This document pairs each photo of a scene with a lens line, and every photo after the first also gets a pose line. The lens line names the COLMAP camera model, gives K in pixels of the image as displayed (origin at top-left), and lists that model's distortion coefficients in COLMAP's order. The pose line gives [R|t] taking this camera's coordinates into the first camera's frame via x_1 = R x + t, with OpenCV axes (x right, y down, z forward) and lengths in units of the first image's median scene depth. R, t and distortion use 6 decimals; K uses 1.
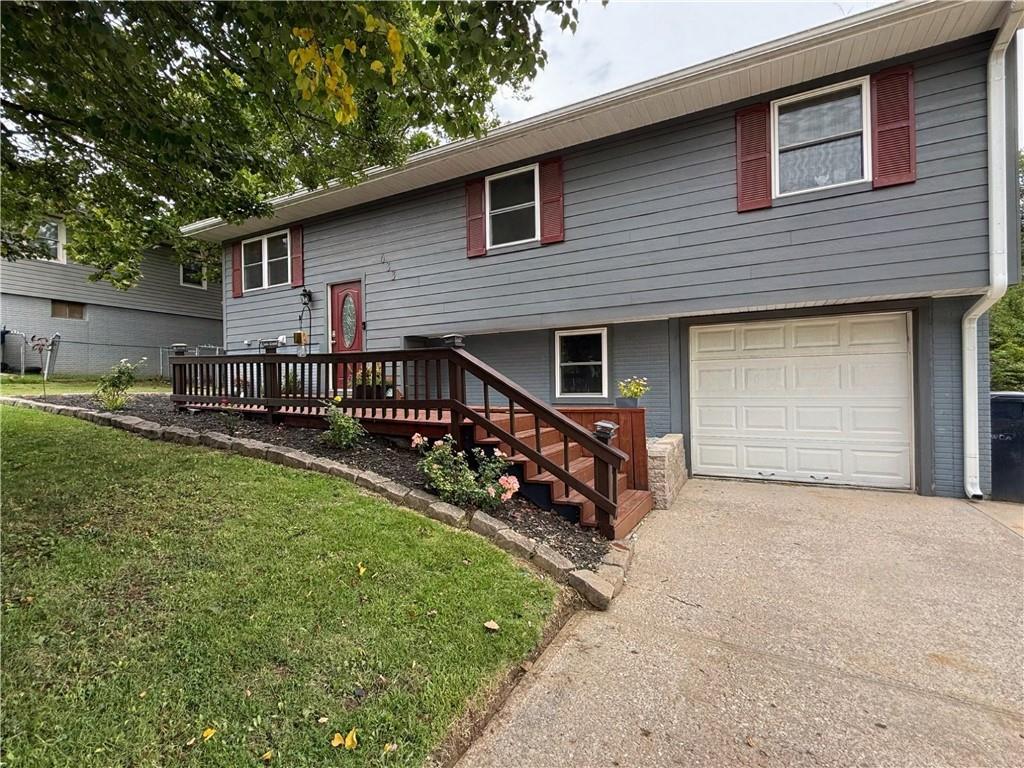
lens RADIAL K [[467.1, 0, 512.0], [0, 467.1, 384.0], [0, 0, 1]] dist [-0.000623, -0.000248]
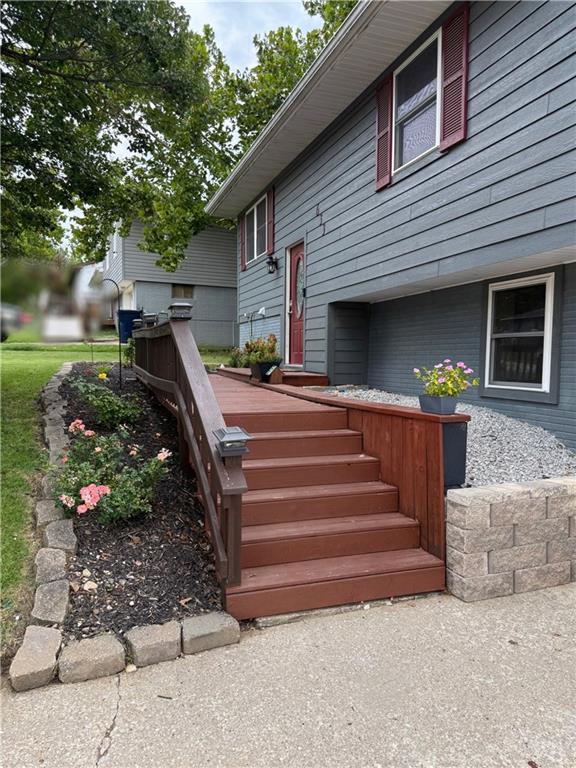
lens RADIAL K [[545.3, 0, 288.0], [0, 545.3, 384.0], [0, 0, 1]] dist [-0.000840, -0.001860]
pose [[0.741804, 0.053300, -0.668495, 0.486416], [-0.018778, 0.998097, 0.058743, -0.018493], [0.670354, -0.031023, 0.741393, 0.317285]]
